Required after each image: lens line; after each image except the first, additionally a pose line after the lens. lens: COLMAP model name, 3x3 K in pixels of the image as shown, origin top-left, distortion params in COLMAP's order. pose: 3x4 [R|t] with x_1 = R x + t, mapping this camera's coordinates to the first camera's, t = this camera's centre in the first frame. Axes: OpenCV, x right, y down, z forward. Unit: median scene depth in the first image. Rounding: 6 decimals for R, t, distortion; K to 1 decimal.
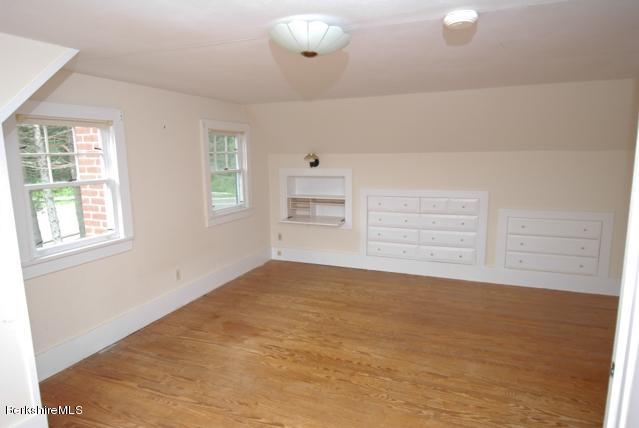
lens RADIAL K [[393.2, 0, 319.6], [0, 393.2, 204.8], [0, 0, 1]] dist [0.045960, -0.004085]
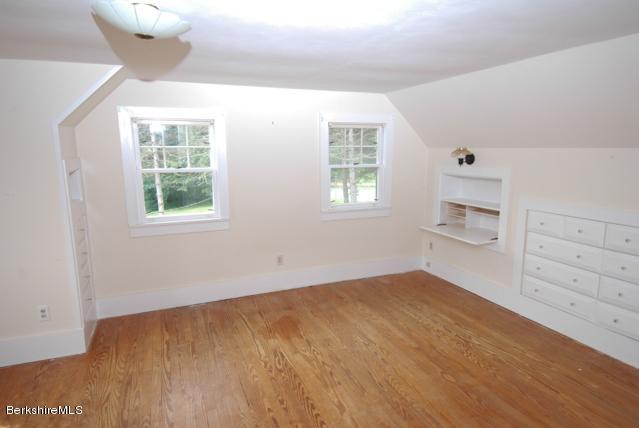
lens RADIAL K [[393.2, 0, 319.6], [0, 393.2, 204.8], [0, 0, 1]] dist [0.045960, -0.004085]
pose [[0.696187, 0.109980, -0.709385, 0.444026], [-0.095765, 0.993590, 0.060059, -0.046518], [0.711444, 0.026121, 0.702257, 0.309822]]
